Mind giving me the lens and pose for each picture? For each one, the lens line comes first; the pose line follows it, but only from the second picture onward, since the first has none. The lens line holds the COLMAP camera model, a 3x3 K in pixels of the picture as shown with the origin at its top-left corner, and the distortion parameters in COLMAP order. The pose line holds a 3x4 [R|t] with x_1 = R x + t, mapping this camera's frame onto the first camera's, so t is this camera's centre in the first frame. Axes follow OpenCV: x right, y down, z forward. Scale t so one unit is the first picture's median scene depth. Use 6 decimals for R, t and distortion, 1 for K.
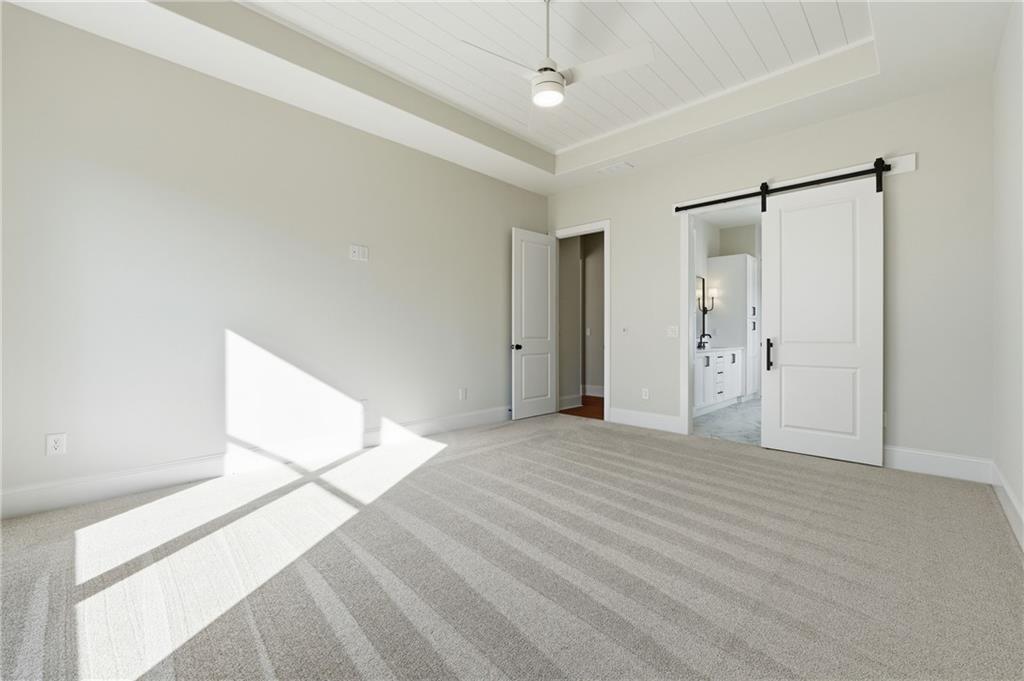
lens RADIAL K [[433.3, 0, 517.1], [0, 433.3, 334.7], [0, 0, 1]] dist [-0.017932, 0.002504]
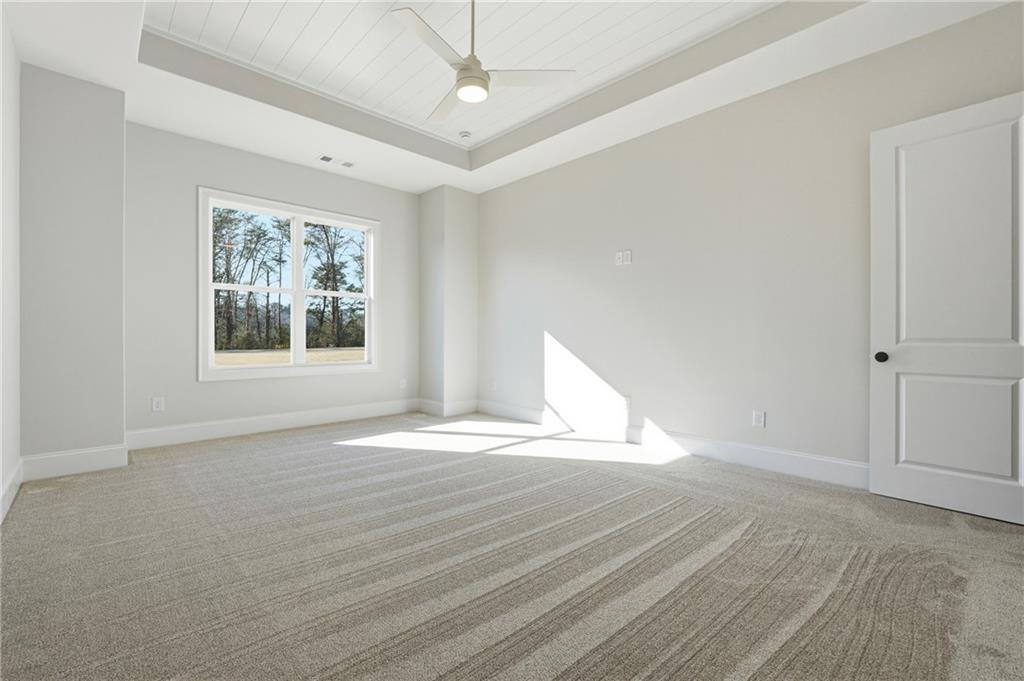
lens RADIAL K [[433.3, 0, 515.0], [0, 433.3, 335.2], [0, 0, 1]] dist [-0.017932, 0.002504]
pose [[-0.041300, -0.000728, -0.999147, 0.718804], [0.000949, 0.999999, -0.000768, 0.002844], [0.999146, -0.000980, -0.041299, 0.777028]]
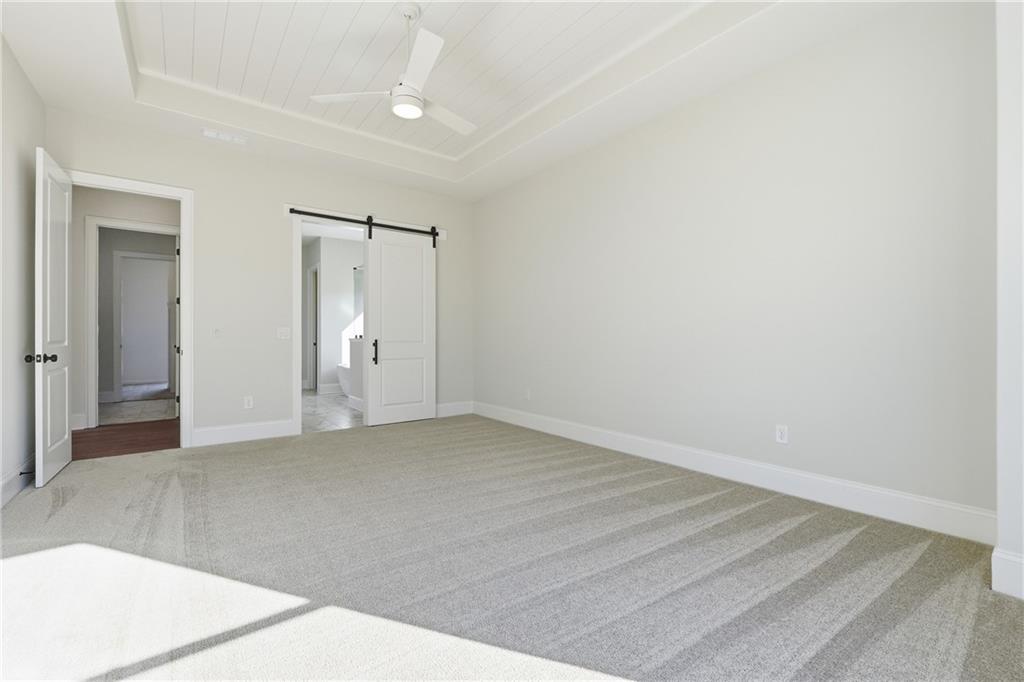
lens RADIAL K [[433.3, 0, 519.5], [0, 433.3, 335.0], [0, 0, 1]] dist [-0.017932, 0.002504]
pose [[0.137099, -0.001038, 0.990557, -0.625312], [-0.004132, 0.999990, 0.001619, -0.007876], [-0.990549, -0.004315, 0.137093, 0.395056]]
